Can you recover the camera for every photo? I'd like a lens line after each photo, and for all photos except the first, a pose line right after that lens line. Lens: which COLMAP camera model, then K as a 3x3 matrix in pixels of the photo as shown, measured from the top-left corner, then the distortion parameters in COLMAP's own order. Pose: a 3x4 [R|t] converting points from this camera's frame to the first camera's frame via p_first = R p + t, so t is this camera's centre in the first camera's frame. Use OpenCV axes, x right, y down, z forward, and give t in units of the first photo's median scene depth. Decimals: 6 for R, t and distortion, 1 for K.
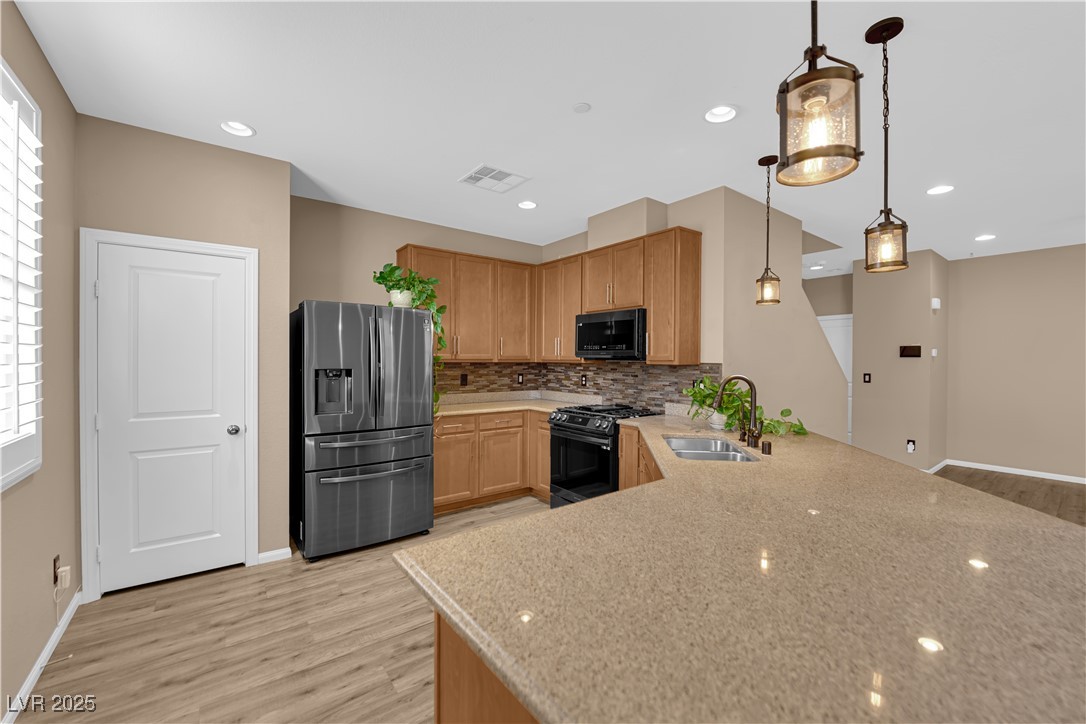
lens RADIAL K [[437.3, 0, 543.0], [0, 437.3, 362.0], [0, 0, 1]] dist [-0.008063, -0.006507]
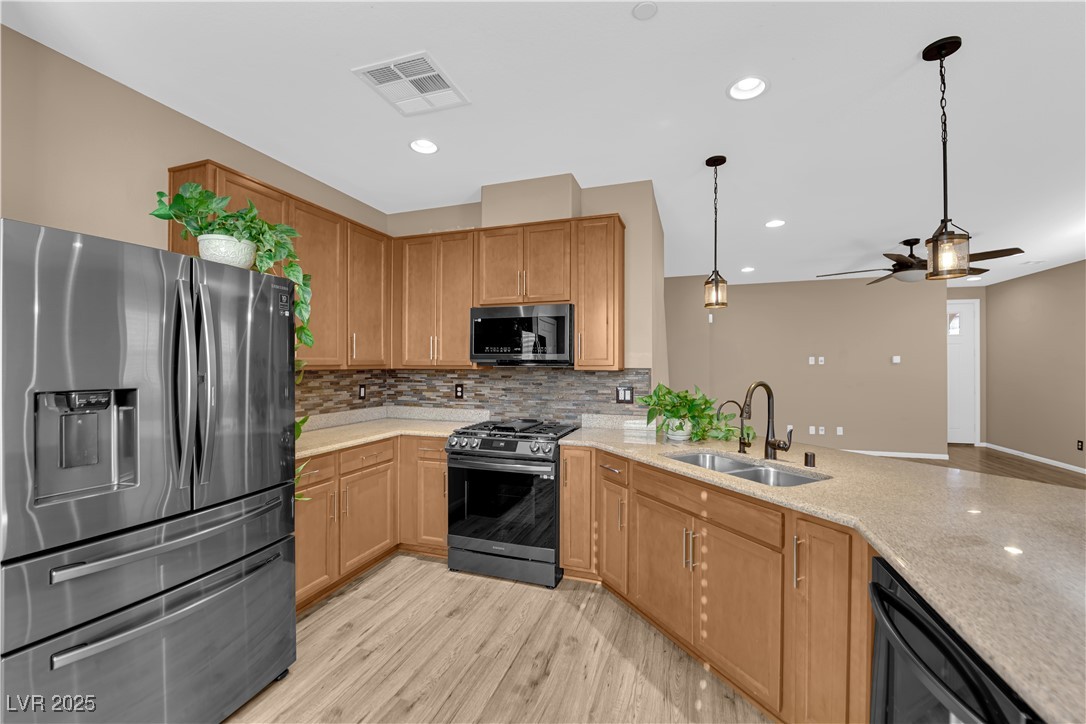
lens RADIAL K [[437.3, 0, 543.0], [0, 437.3, 362.0], [0, 0, 1]] dist [-0.008063, -0.006507]
pose [[0.832569, -0.000826, 0.553921, -0.246292], [0.006979, 0.999935, -0.008999, -0.002962], [-0.553878, 0.011358, 0.832521, 0.286700]]
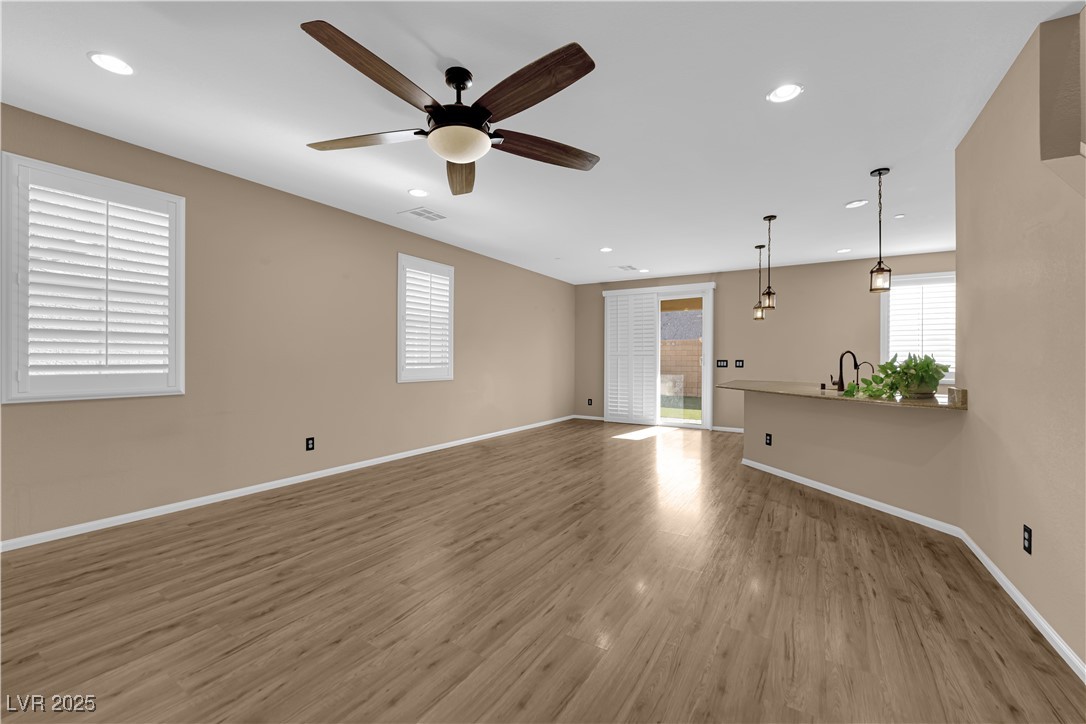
lens RADIAL K [[437.3, 0, 543.0], [0, 437.3, 362.0], [0, 0, 1]] dist [-0.008063, -0.006507]
pose [[-0.933714, -0.009983, -0.357880, 1.277439], [-0.013794, 0.999872, 0.008095, 0.044785], [0.357754, 0.012495, -0.933732, 1.265077]]
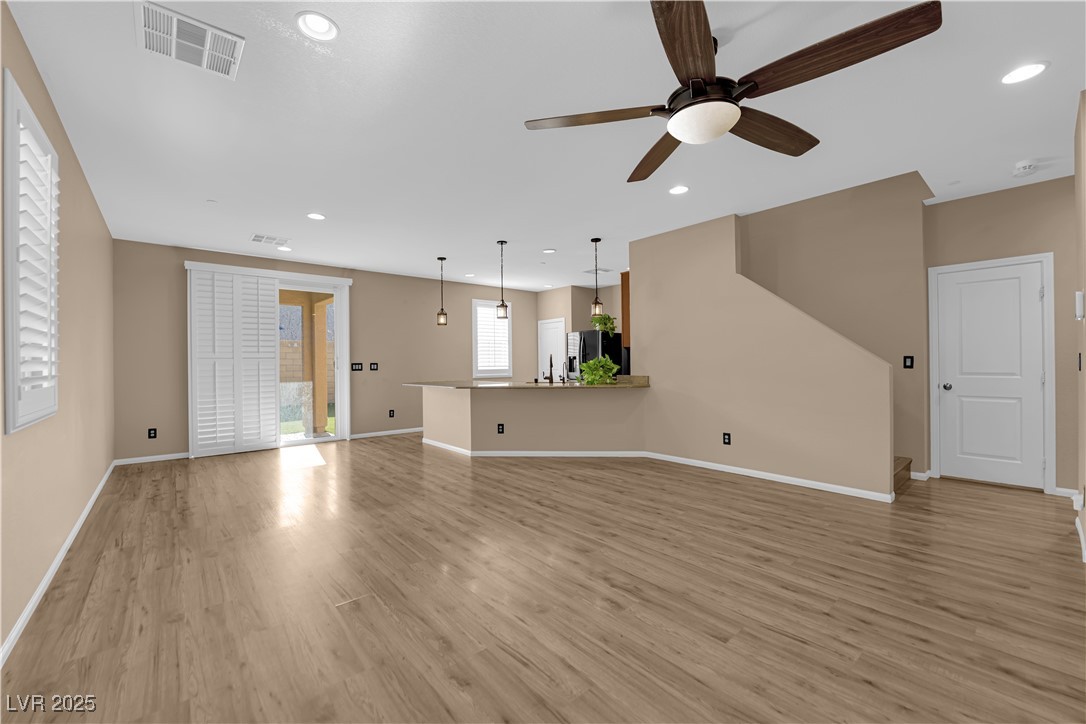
lens RADIAL K [[437.3, 0, 543.0], [0, 437.3, 362.0], [0, 0, 1]] dist [-0.008063, -0.006507]
pose [[0.059192, -0.007150, -0.998221, 1.680458], [0.005401, 0.999962, -0.006842, 0.052105], [0.998232, -0.004987, 0.059228, 0.465623]]
